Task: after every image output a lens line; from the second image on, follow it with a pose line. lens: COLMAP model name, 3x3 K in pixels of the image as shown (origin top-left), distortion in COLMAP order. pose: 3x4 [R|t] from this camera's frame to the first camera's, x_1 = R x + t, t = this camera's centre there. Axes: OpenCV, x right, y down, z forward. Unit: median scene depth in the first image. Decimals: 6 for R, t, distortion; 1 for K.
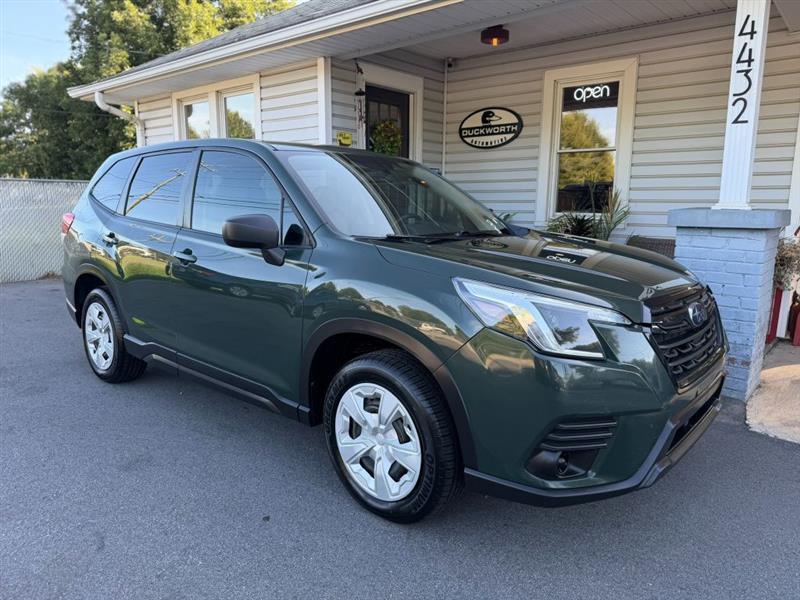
lens RADIAL K [[565.6, 0, 395.2], [0, 565.6, 303.3], [0, 0, 1]] dist [0.003420, -0.015029]
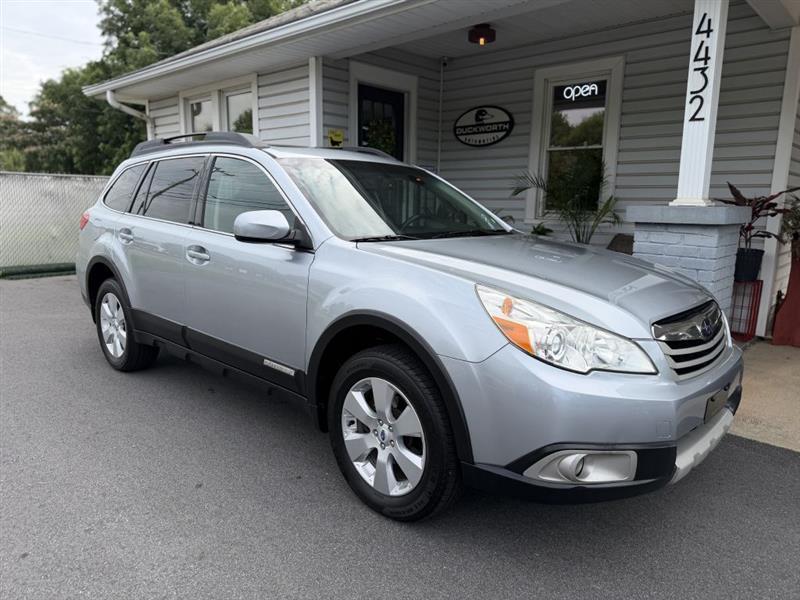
lens RADIAL K [[565.6, 0, 395.4], [0, 565.6, 302.4], [0, 0, 1]] dist [0.003420, -0.015029]
pose [[0.998767, 0.016782, -0.046726, 0.074251], [-0.016797, 0.999859, 0.000072, 0.009796], [0.046721, 0.000713, 0.998908, -0.022770]]
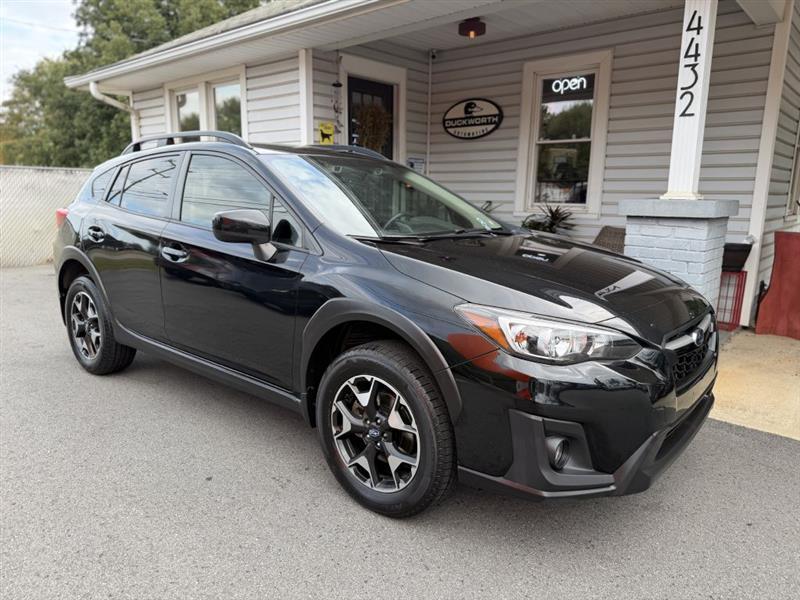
lens RADIAL K [[565.6, 0, 395.2], [0, 565.6, 304.7], [0, 0, 1]] dist [0.003420, -0.015029]
pose [[0.999823, 0.009733, -0.016093, 0.057096], [-0.009431, 0.999780, 0.018719, 0.007835], [0.016272, -0.018564, 0.999695, -0.031856]]
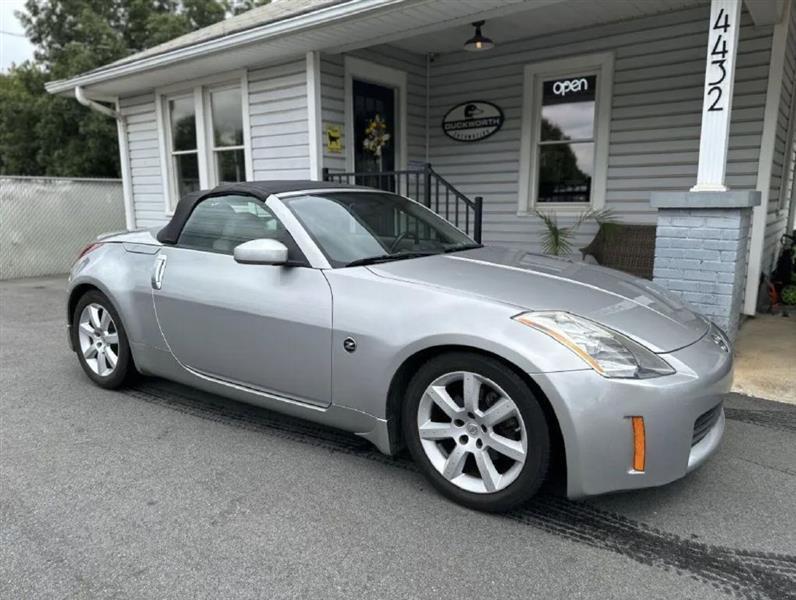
lens RADIAL K [[565.5, 0, 393.2], [0, 565.5, 308.8], [0, 0, 1]] dist [0.007694, -0.012828]
pose [[0.998673, -0.020132, 0.047409, -0.038106], [0.019692, 0.999759, 0.009731, 0.022300], [-0.047593, -0.008785, 0.998828, -0.032849]]
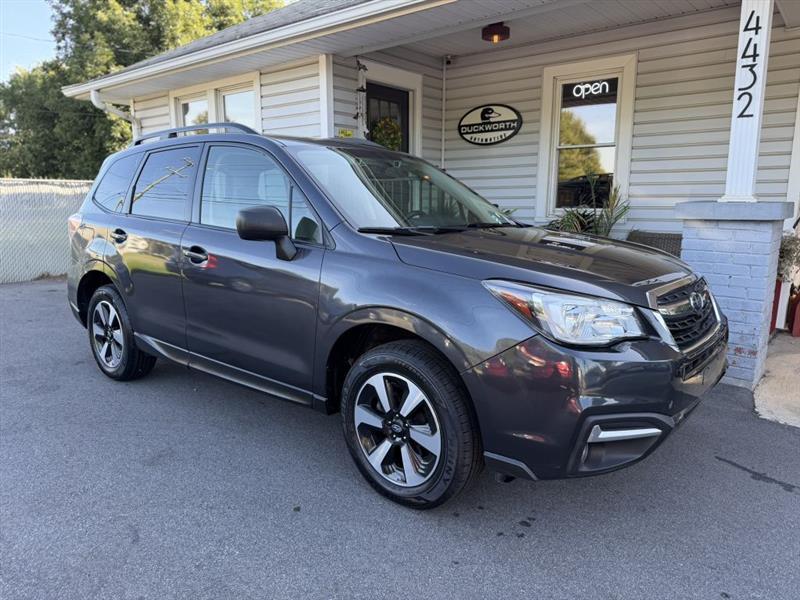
lens RADIAL K [[565.6, 0, 394.4], [0, 565.6, 304.3], [0, 0, 1]] dist [0.003420, -0.015029]
pose [[0.999775, -0.010545, 0.018412, -0.026843], [0.010490, 0.999940, 0.003104, 0.005254], [-0.018444, -0.002910, 0.999826, -0.004545]]
